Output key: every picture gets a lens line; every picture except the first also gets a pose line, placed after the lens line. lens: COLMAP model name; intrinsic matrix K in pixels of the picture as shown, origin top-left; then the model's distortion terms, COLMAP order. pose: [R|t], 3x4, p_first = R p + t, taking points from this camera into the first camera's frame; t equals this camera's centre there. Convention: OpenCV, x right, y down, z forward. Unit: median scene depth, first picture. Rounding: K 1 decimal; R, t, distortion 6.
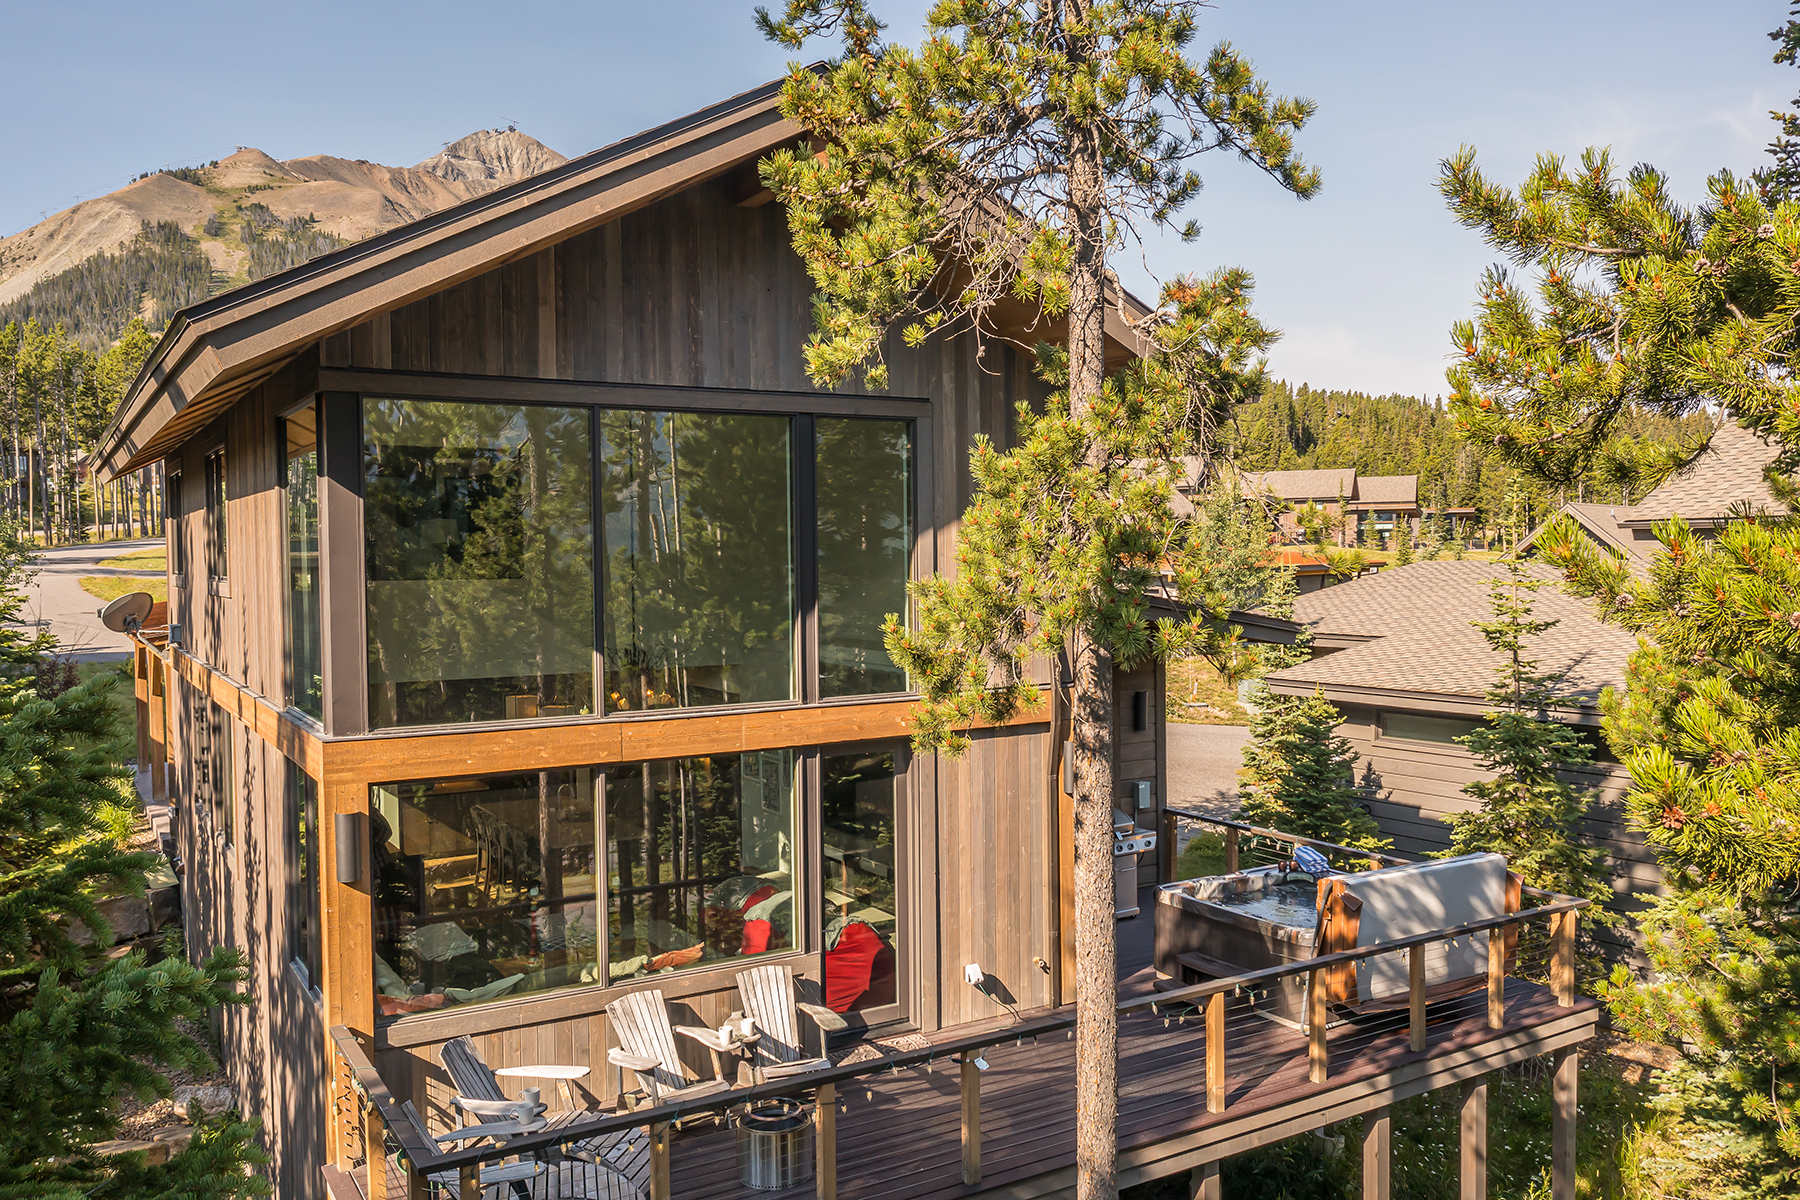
lens RADIAL K [[1438.7, 0, 908.2], [0, 1438.7, 598.4], [0, 0, 1]] dist [-0.014317, -0.003895]
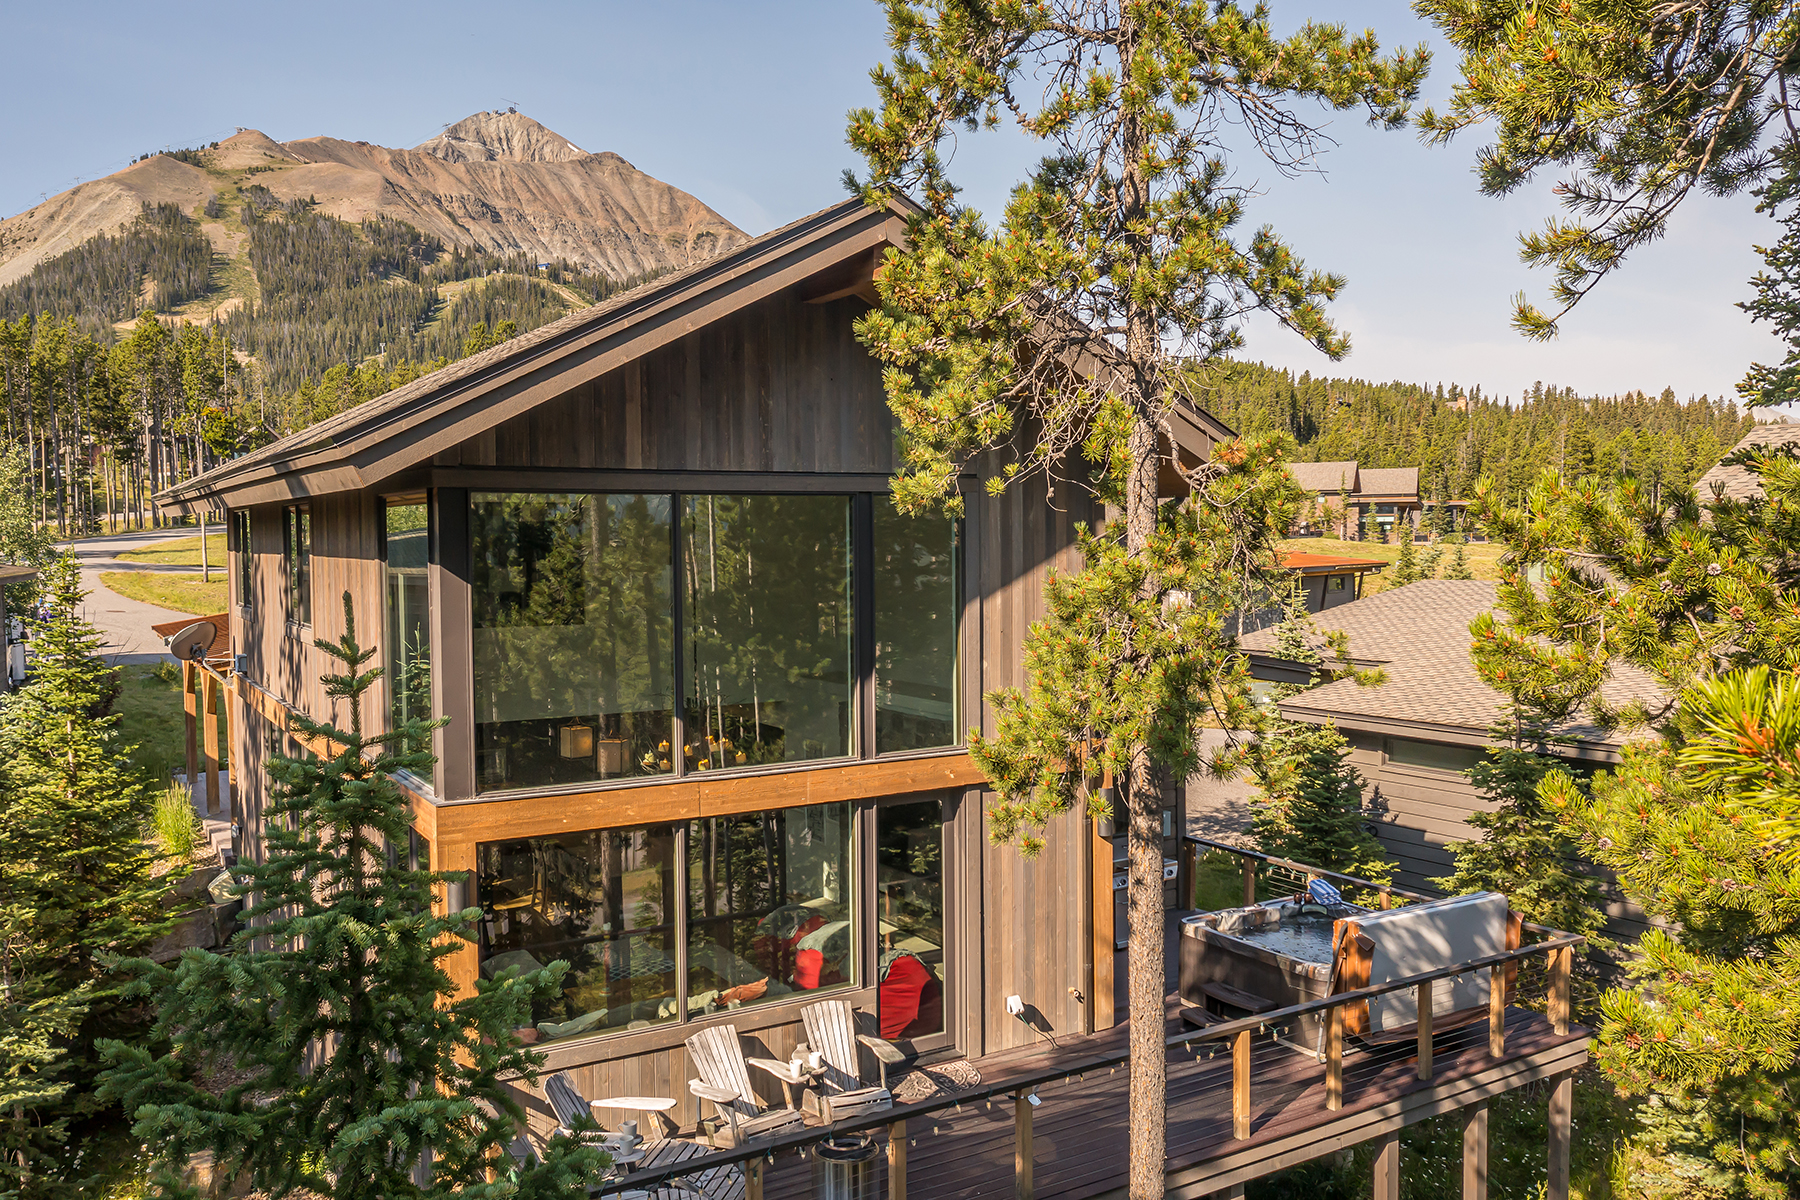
lens RADIAL K [[1438.4, 0, 905.7], [0, 1438.4, 594.8], [0, 0, 1]] dist [-0.009391, -0.010005]
pose [[0.999998, 0.001766, -0.001095, -0.037736], [-0.001754, 0.999942, 0.010668, -0.061939], [0.001114, -0.010666, 0.999942, -0.084277]]
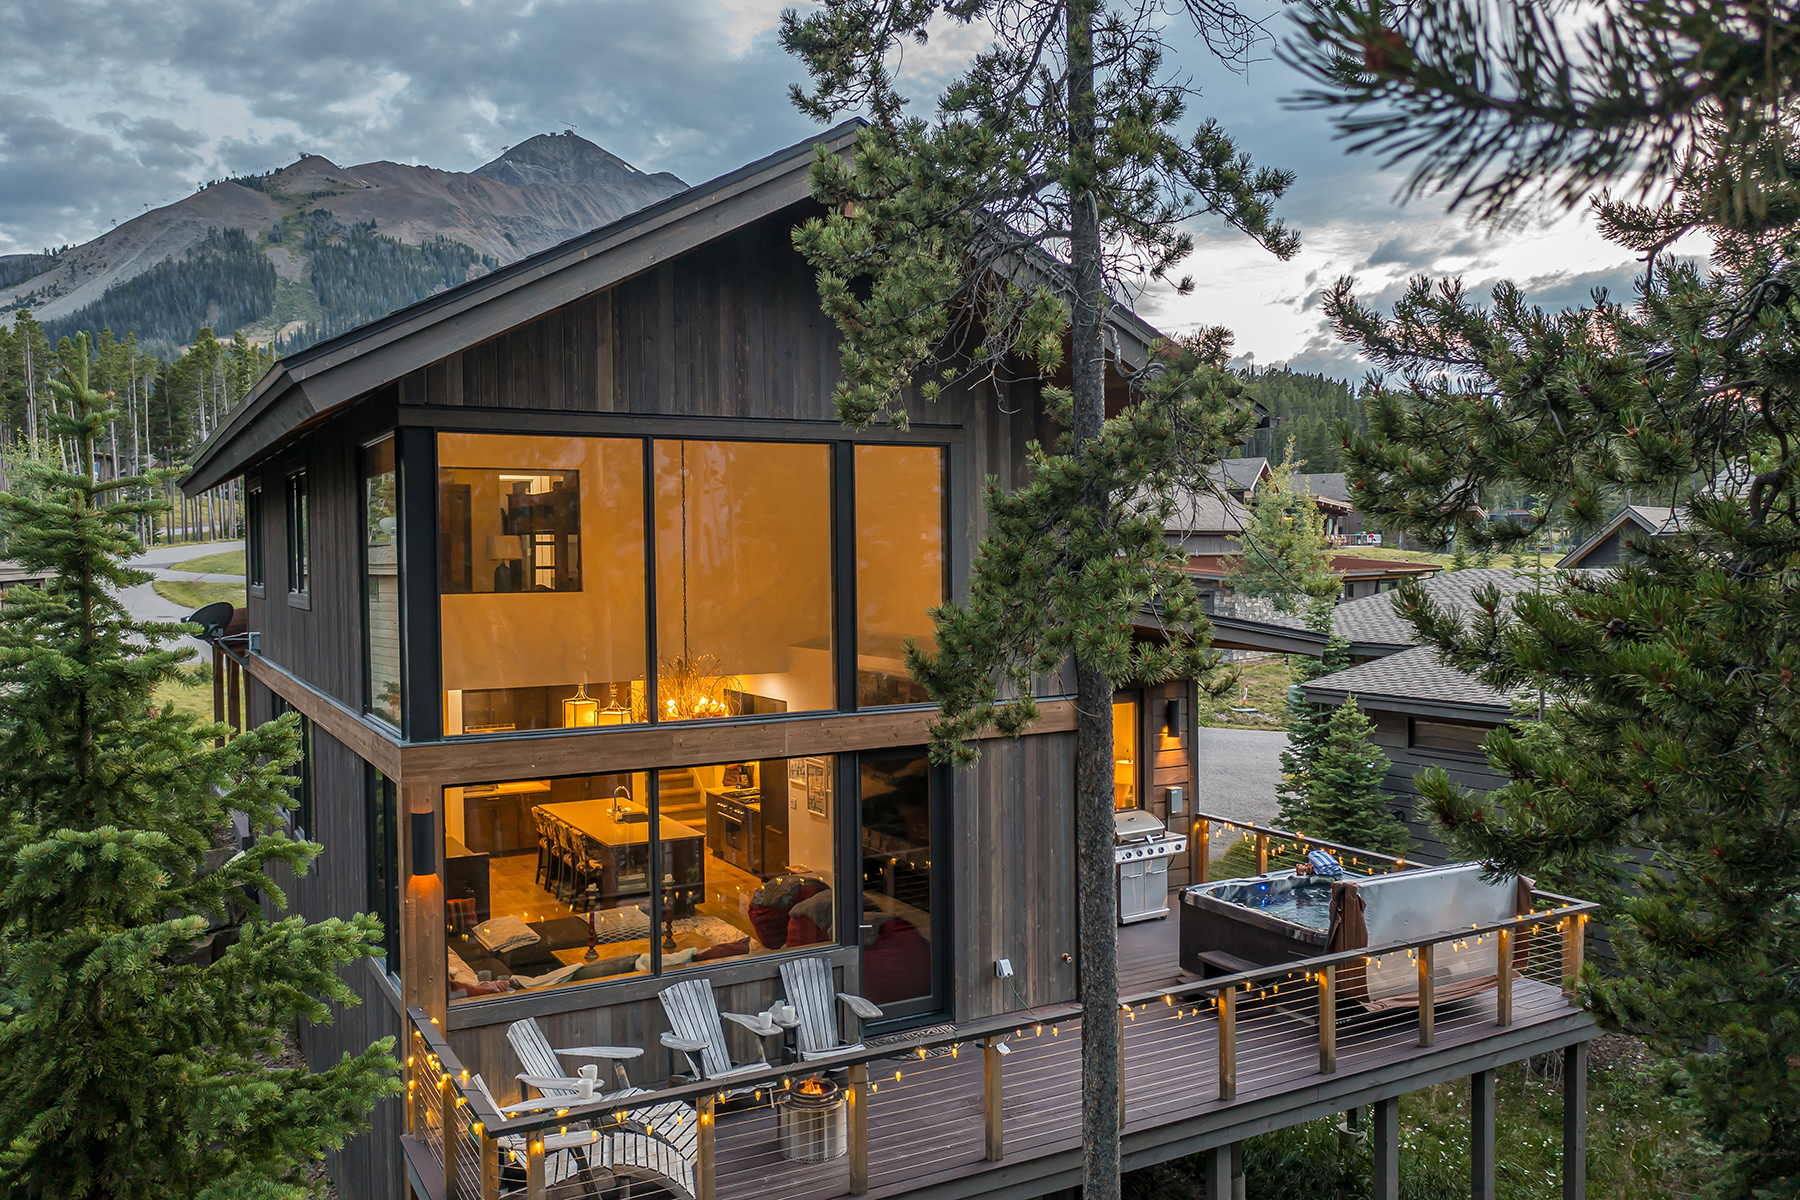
lens RADIAL K [[1453.0, 0, 900.0], [0, 1453.0, 600.0], [0, 0, 1]] dist [-0.013581, -0.002280]
pose [[0.998965, -0.000414, -0.045483, 0.018944], [0.000422, 1.000000, 0.000167, -0.010658], [0.045483, -0.000186, 0.998965, -0.074086]]
